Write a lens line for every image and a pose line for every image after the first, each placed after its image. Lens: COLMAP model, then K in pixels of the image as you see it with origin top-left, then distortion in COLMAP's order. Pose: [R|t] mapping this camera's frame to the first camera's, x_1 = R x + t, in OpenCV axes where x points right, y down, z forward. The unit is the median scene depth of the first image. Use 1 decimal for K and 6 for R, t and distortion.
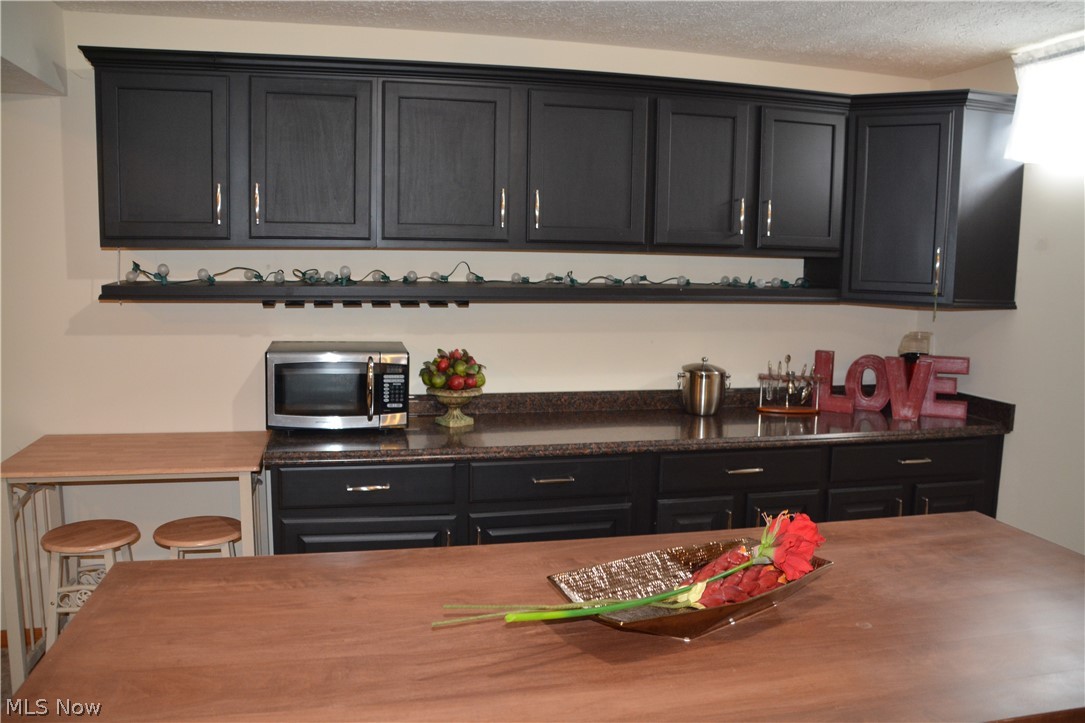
lens RADIAL K [[876.6, 0, 542.6], [0, 876.6, 360.9], [0, 0, 1]] dist [-0.127380, 0.079940]
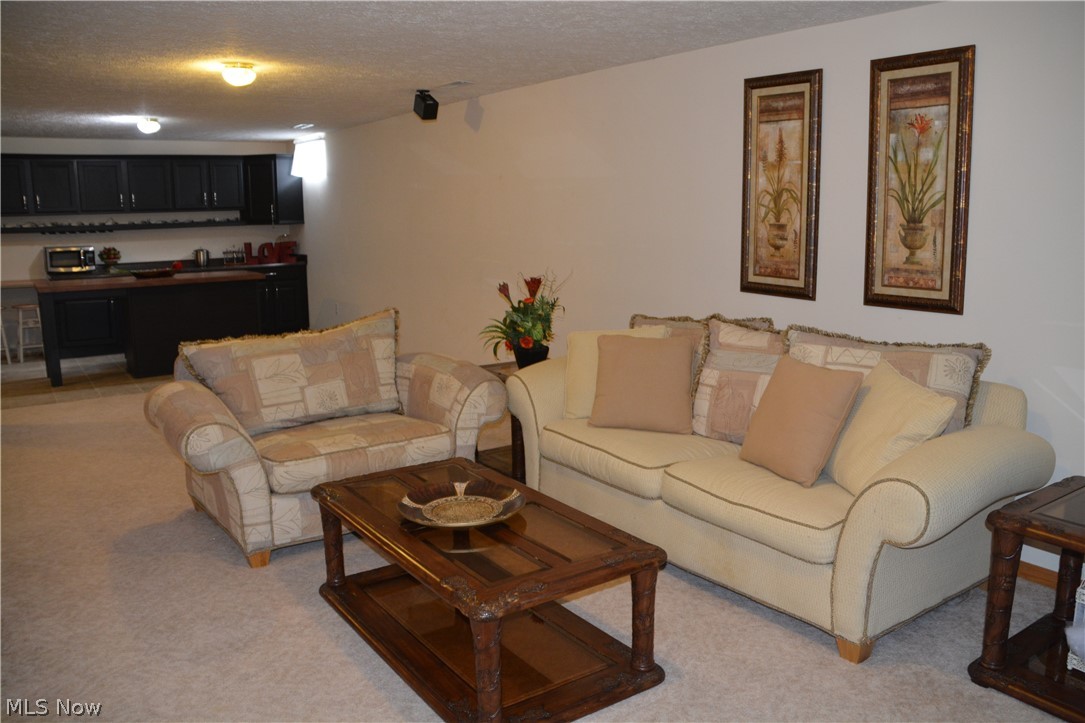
lens RADIAL K [[876.6, 0, 543.3], [0, 876.6, 363.1], [0, 0, 1]] dist [-0.127380, 0.079940]
pose [[0.933875, -0.092386, 0.345458, 0.242778], [0.070897, 0.994708, 0.074361, 0.269717], [-0.350500, -0.044951, 0.935483, -2.263644]]
